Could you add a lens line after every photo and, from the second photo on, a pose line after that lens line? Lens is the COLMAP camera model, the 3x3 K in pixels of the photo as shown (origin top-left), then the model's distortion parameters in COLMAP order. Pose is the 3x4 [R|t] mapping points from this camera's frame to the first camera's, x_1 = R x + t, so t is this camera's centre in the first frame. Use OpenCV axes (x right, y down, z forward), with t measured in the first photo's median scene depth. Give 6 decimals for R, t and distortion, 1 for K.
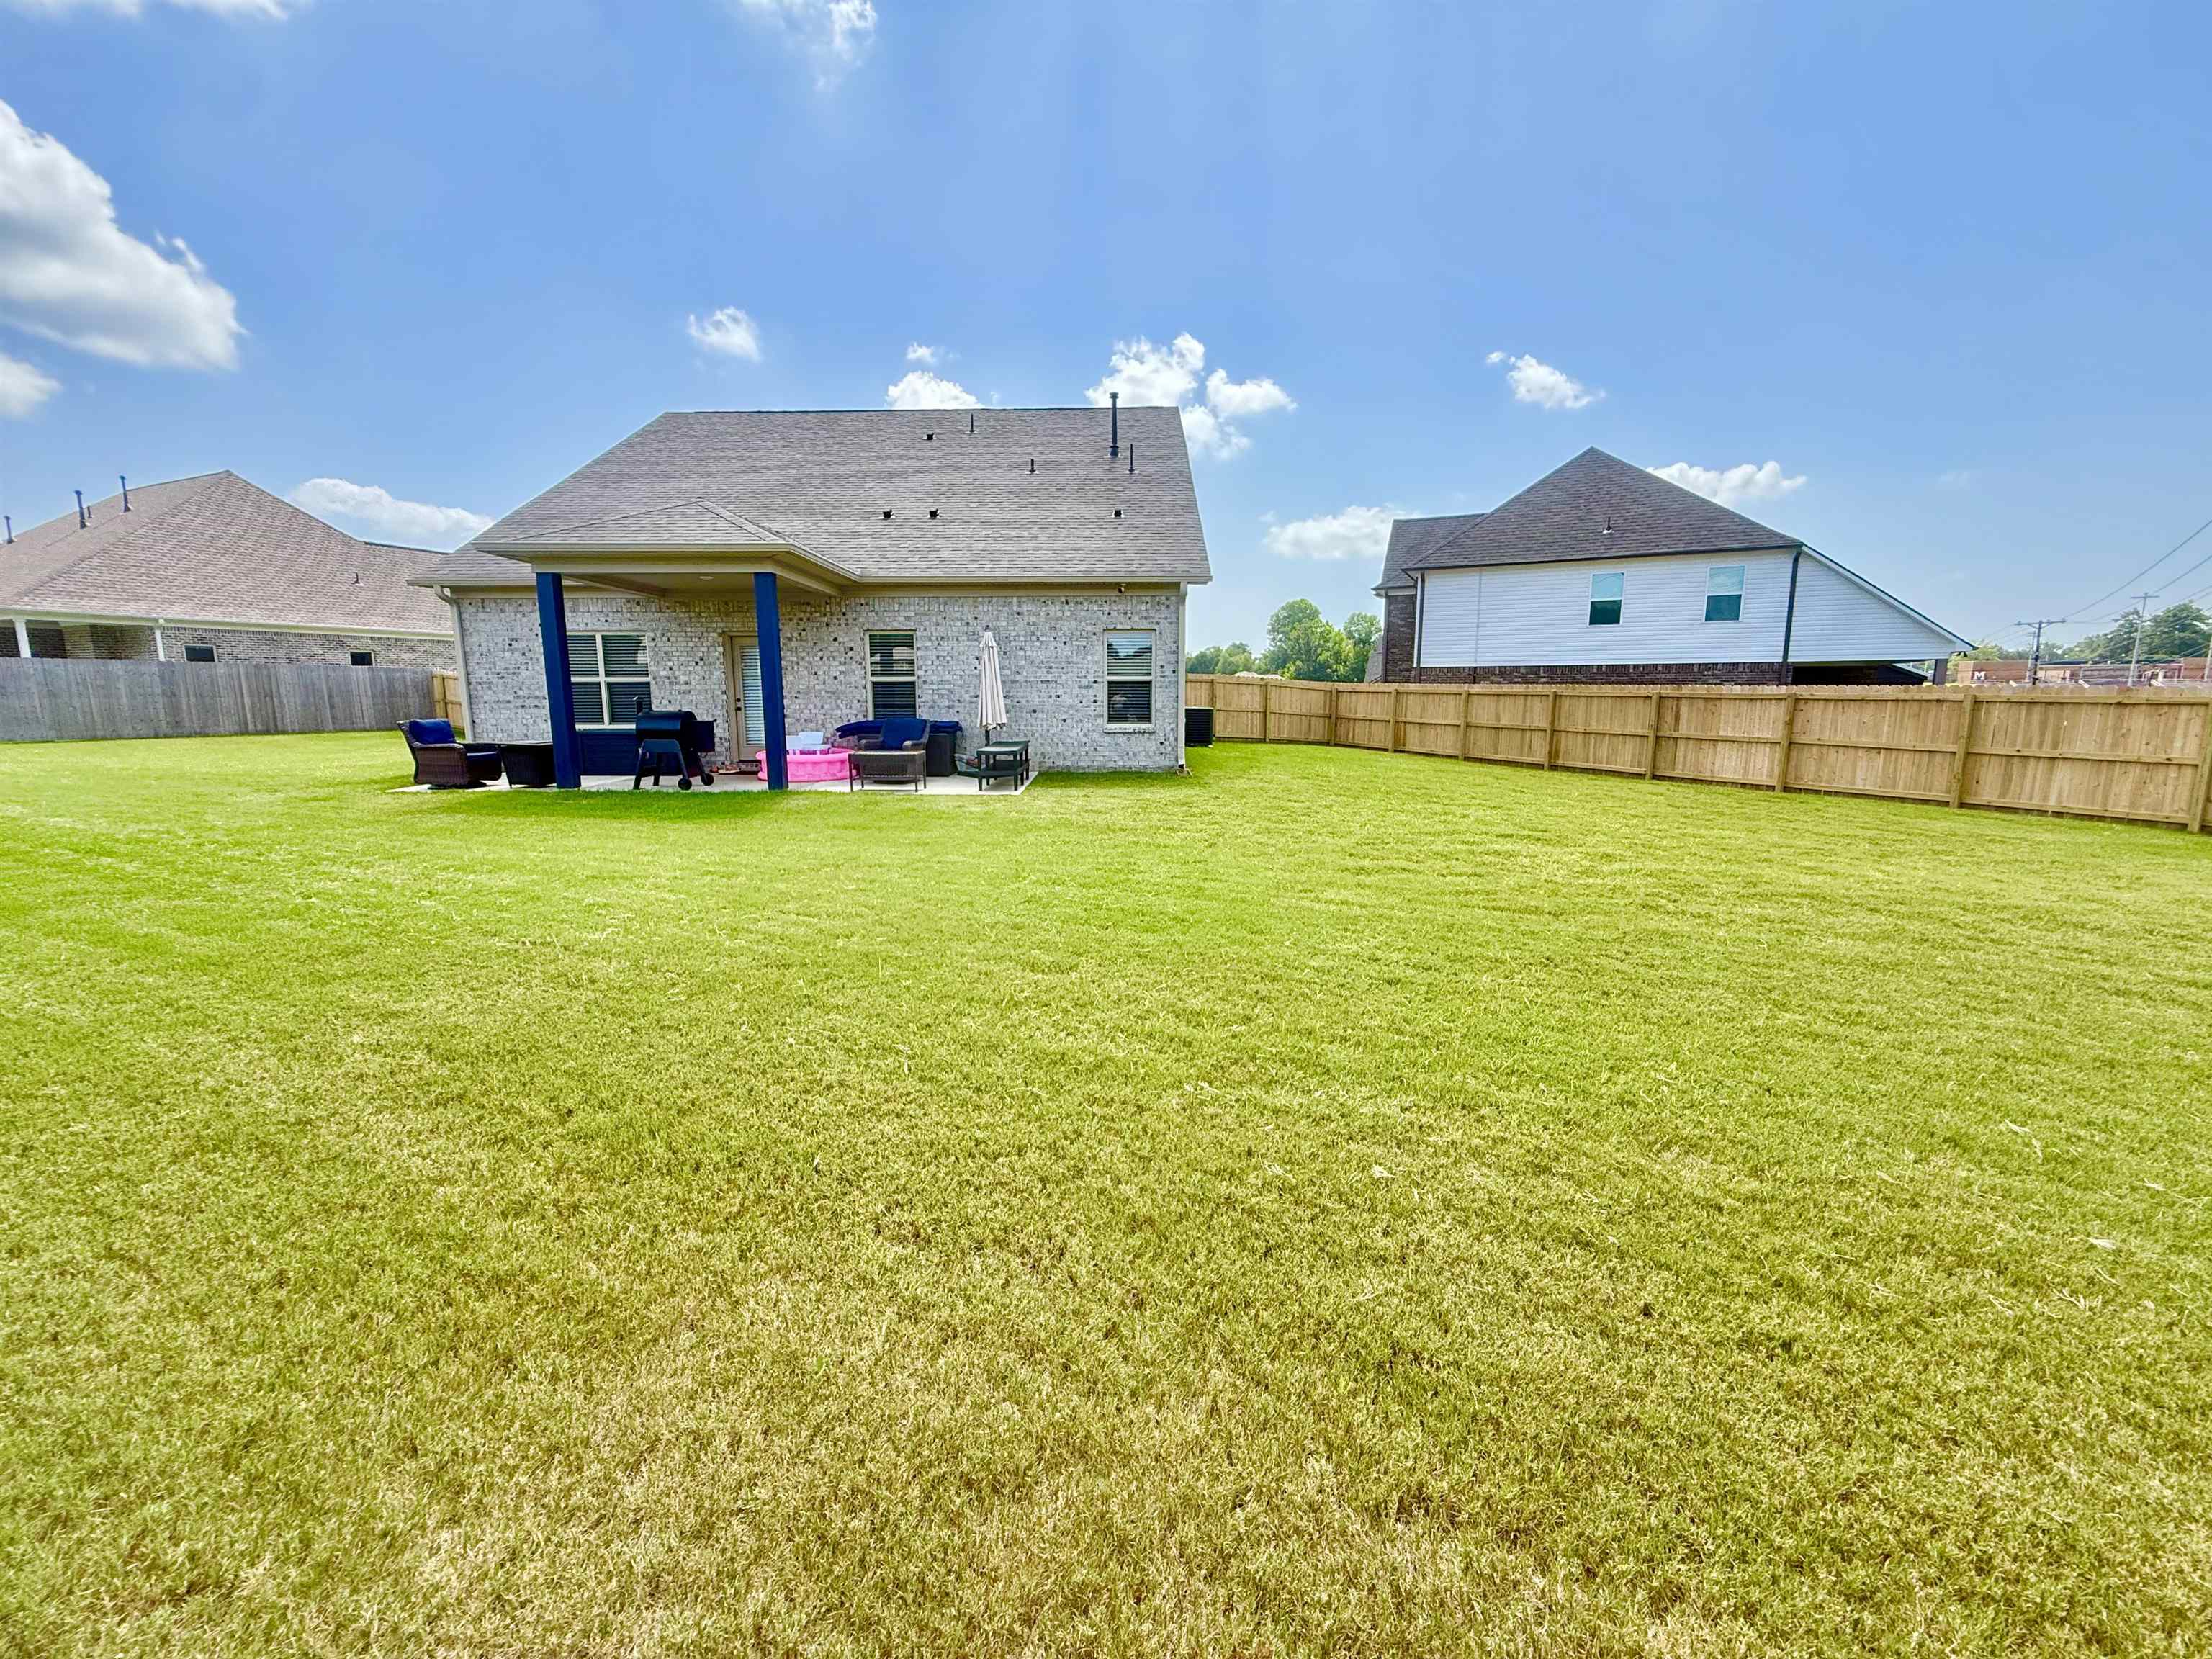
lens RADIAL K [[886.2, 0, 1100.1], [0, 886.2, 842.9], [0, 0, 1]] dist [-0.002304, -0.000133]
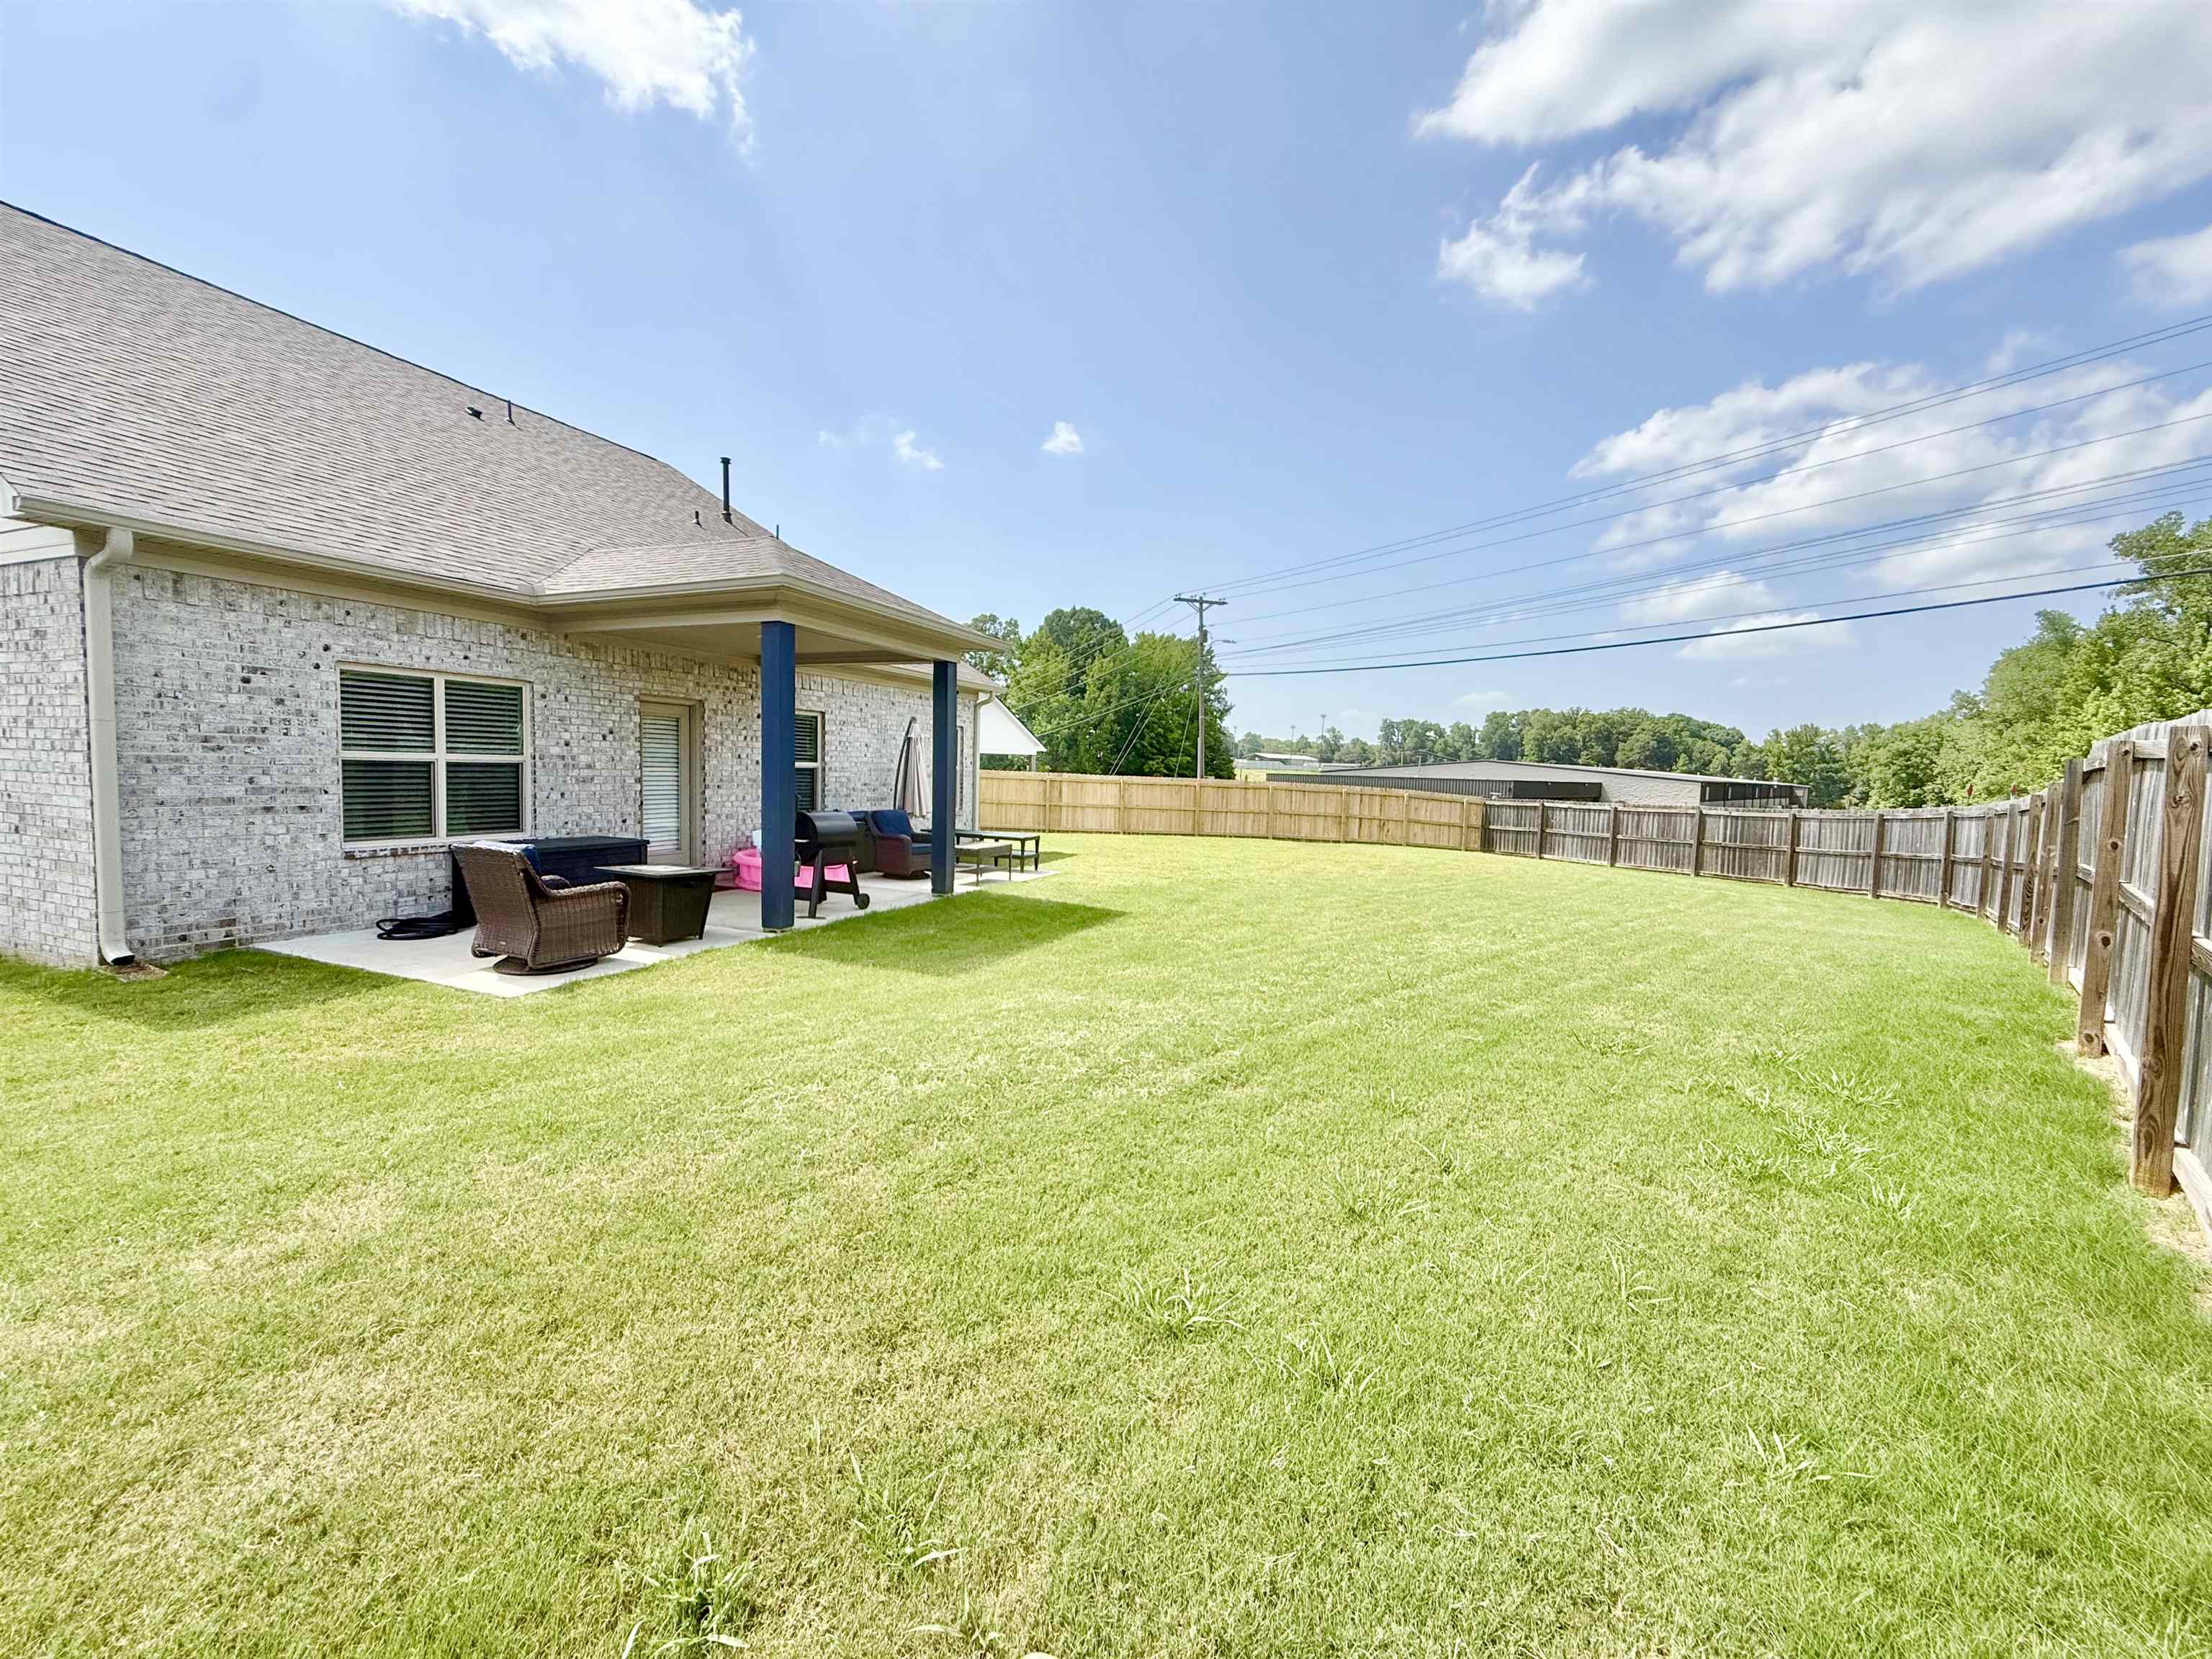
lens RADIAL K [[886.2, 0, 1097.6], [0, 886.2, 825.7], [0, 0, 1]] dist [-0.002304, -0.000133]
pose [[0.356317, -0.049605, 0.933048, -0.945223], [0.124872, 0.992160, 0.005061, -0.092996], [-0.925983, 0.114708, 0.359717, 0.421477]]
